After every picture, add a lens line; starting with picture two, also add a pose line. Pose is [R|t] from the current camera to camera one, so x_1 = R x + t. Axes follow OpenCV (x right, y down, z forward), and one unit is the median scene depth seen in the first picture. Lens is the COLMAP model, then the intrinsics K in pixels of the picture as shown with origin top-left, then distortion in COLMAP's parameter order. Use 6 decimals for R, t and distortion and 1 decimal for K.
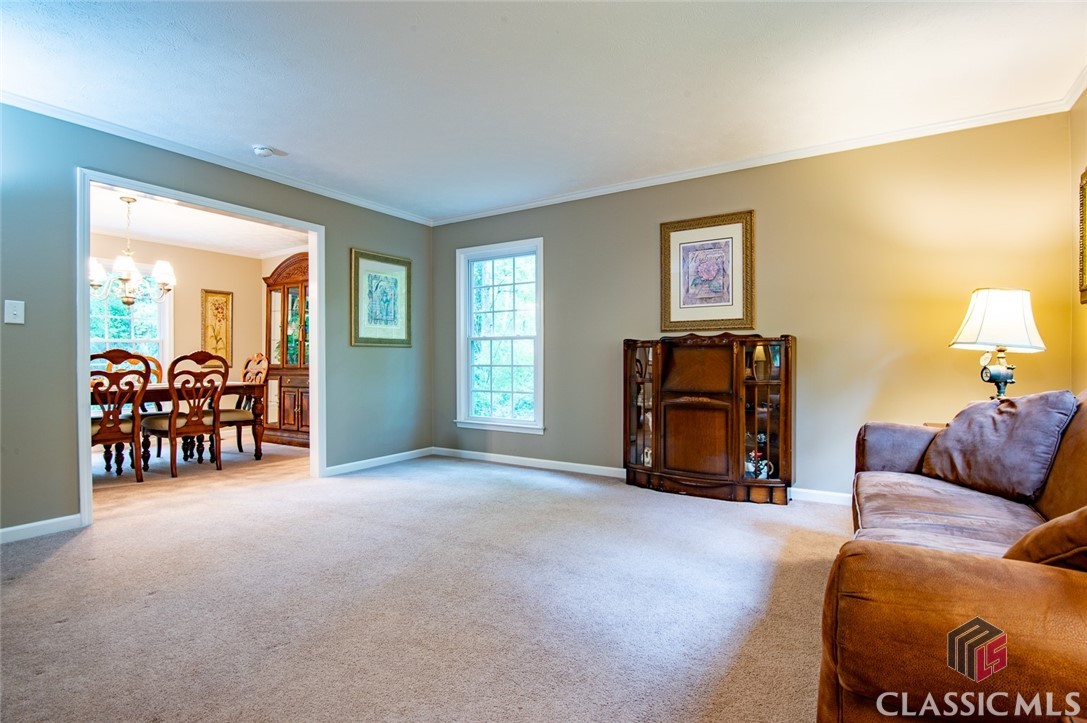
lens RADIAL K [[546.8, 0, 543.5], [0, 546.8, 361.5], [0, 0, 1]] dist [-0.005347, -0.000734]
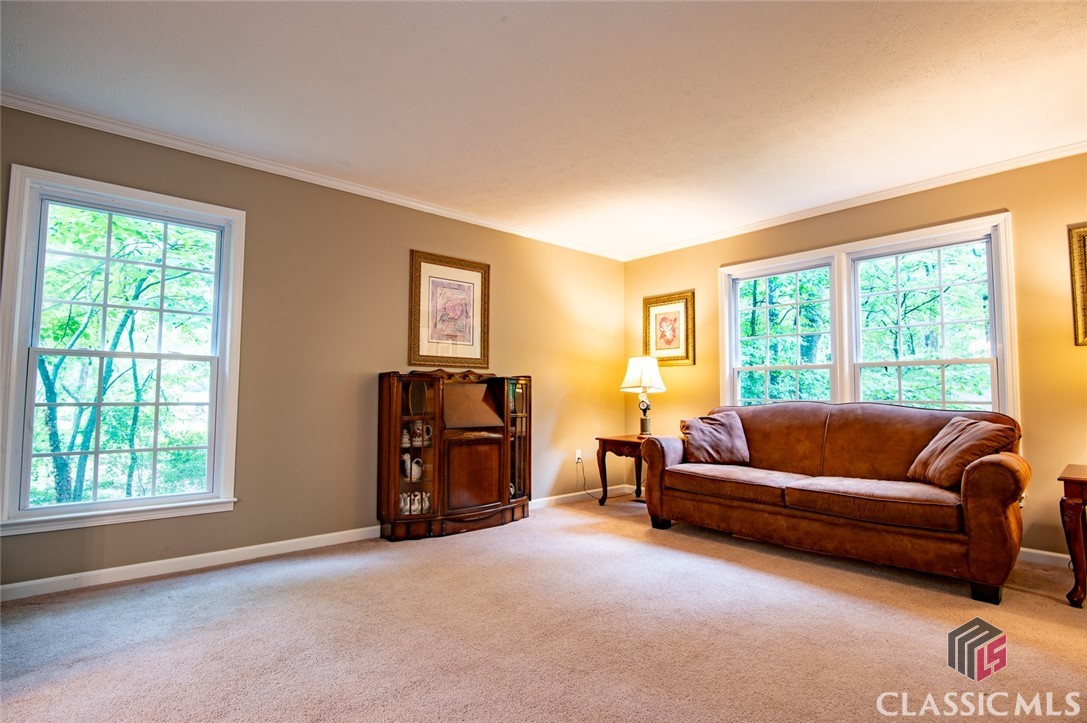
lens RADIAL K [[546.8, 0, 543.5], [0, 546.8, 361.5], [0, 0, 1]] dist [-0.005347, -0.000734]
pose [[0.262674, 0.063752, 0.962776, -0.547592], [-0.001194, 0.997836, -0.065748, -0.000039], [-0.964884, 0.016120, 0.262182, 0.481092]]
